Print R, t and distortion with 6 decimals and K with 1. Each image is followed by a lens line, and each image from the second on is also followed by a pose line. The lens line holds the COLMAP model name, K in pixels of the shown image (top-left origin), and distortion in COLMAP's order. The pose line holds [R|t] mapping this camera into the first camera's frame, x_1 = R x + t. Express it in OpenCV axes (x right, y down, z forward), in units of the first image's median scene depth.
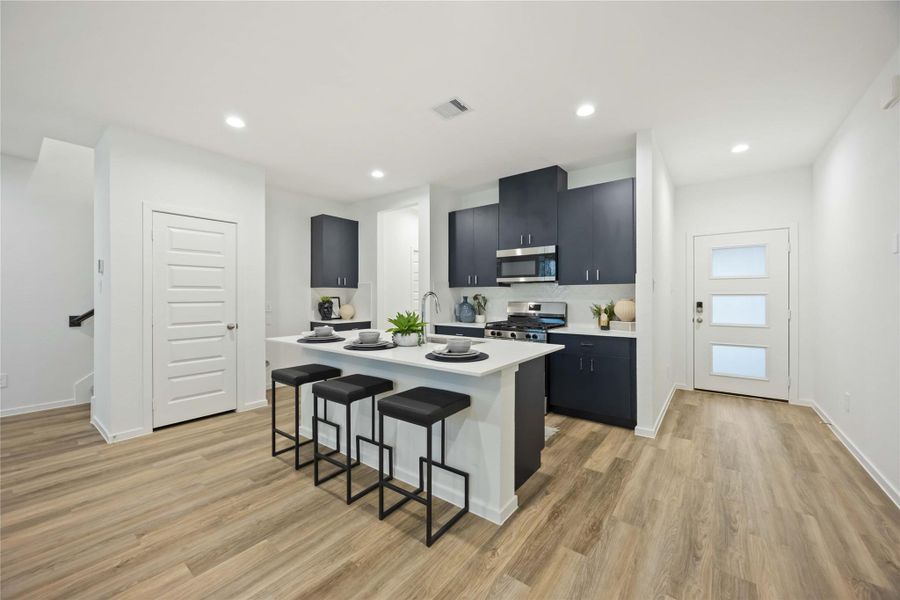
lens RADIAL K [[344.5, 0, 447.4], [0, 344.5, 298.1], [0, 0, 1]] dist [-0.002764, -0.000312]
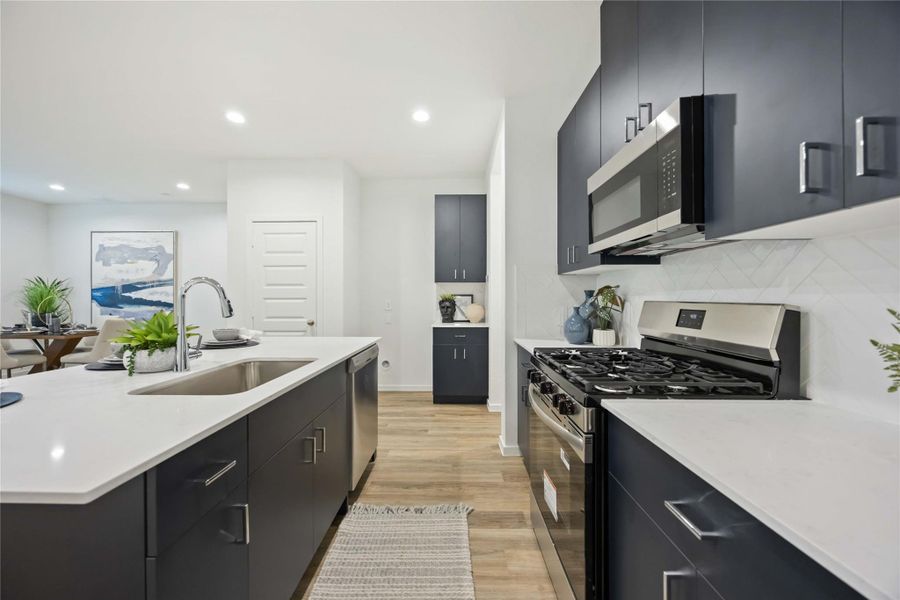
lens RADIAL K [[344.5, 0, 445.4], [0, 344.5, 298.5], [0, 0, 1]] dist [-0.002764, -0.000312]
pose [[0.596890, 0.001492, -0.802322, 0.458506], [-0.002068, 0.999998, 0.000321, 0.010295], [0.802320, 0.001467, 0.596892, 0.743457]]
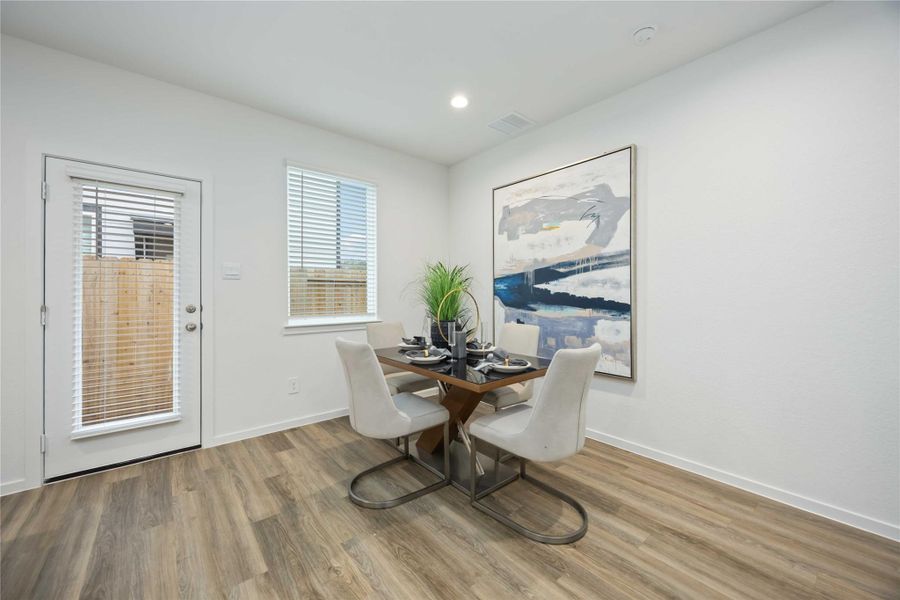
lens RADIAL K [[344.5, 0, 446.2], [0, 344.5, 293.8], [0, 0, 1]] dist [-0.002764, -0.000312]
pose [[-0.215925, 0.003840, -0.976402, -0.776130], [0.000108, 0.999992, 0.003909, 0.011229], [0.976410, 0.000738, -0.215924, 0.458182]]
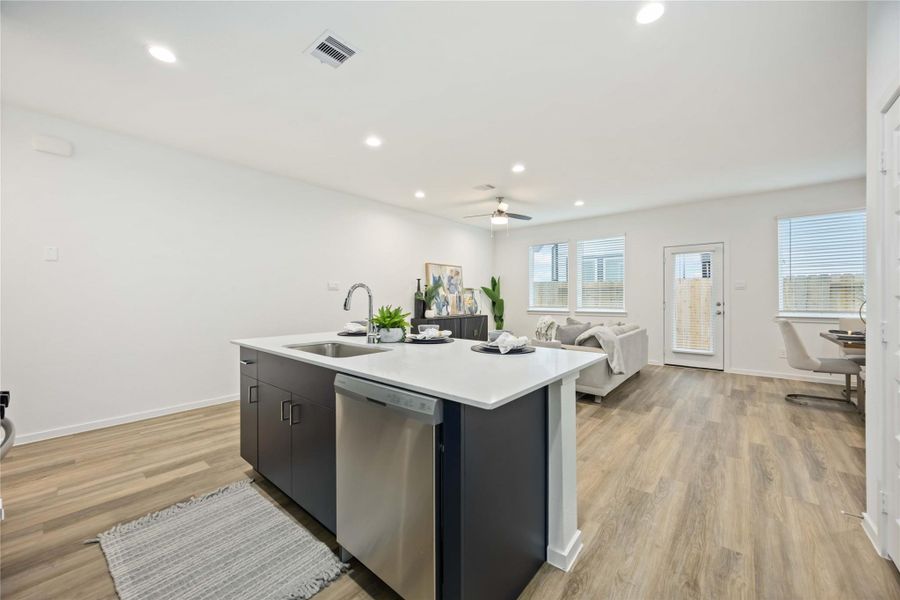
lens RADIAL K [[344.5, 0, 449.1], [0, 344.5, 297.0], [0, 0, 1]] dist [-0.002764, -0.000312]
pose [[-0.999025, 0.003743, 0.043984, -0.227632], [0.003721, 0.999993, -0.000581, 0.011930], [-0.043986, -0.000417, -0.999032, 1.375813]]
